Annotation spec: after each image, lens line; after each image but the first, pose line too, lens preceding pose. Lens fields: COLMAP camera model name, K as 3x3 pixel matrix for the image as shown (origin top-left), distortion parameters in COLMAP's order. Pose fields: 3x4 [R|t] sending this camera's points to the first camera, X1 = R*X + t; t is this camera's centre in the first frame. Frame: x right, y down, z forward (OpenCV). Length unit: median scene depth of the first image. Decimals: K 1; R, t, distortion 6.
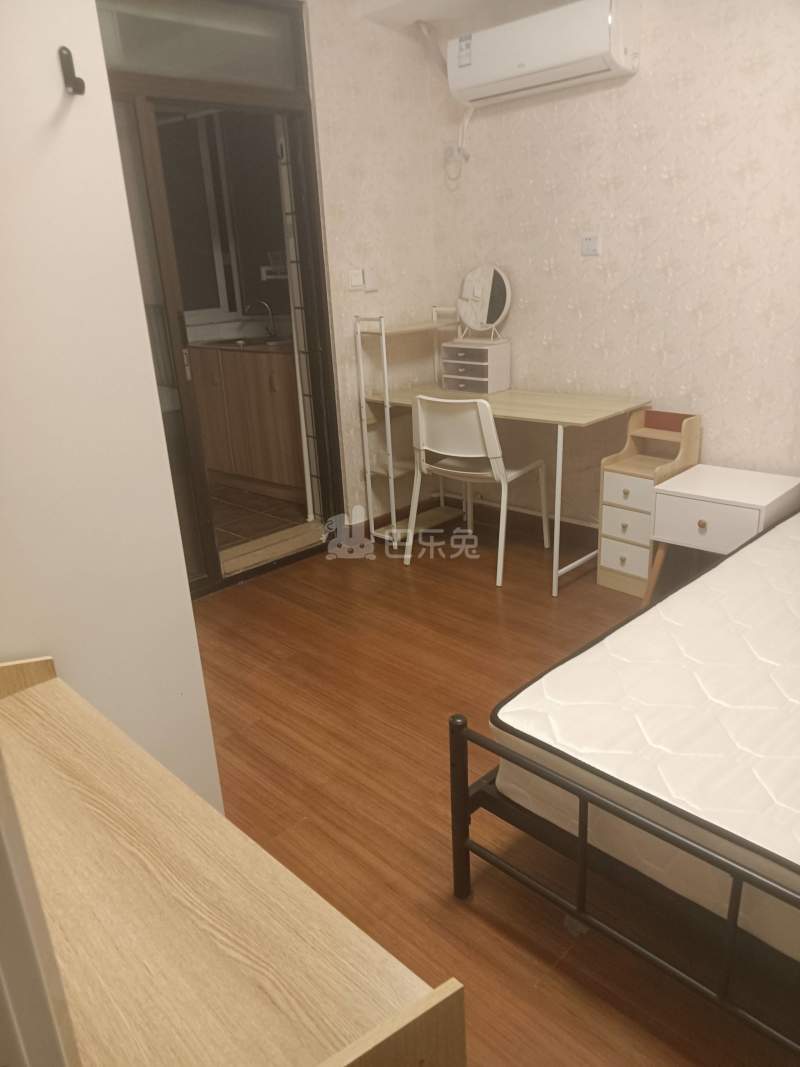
lens RADIAL K [[796.9, 0, 387.6], [0, 796.9, 542.3], [0, 0, 1]] dist [0.042431, -0.042459]
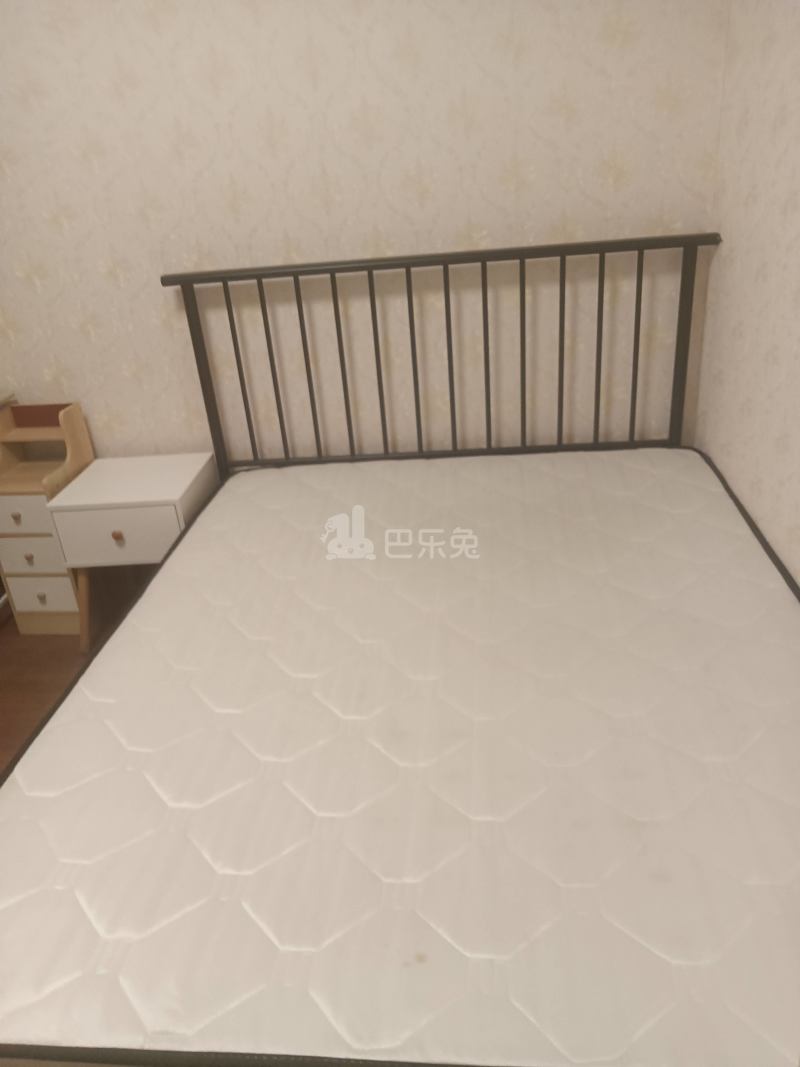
lens RADIAL K [[796.9, 0, 405.6], [0, 796.9, 544.8], [0, 0, 1]] dist [0.042431, -0.042459]
pose [[0.749319, -0.295519, 0.592612, 0.104432], [0.262180, 0.954168, 0.144307, -0.047108], [-0.608097, 0.047239, 0.792456, 0.140962]]
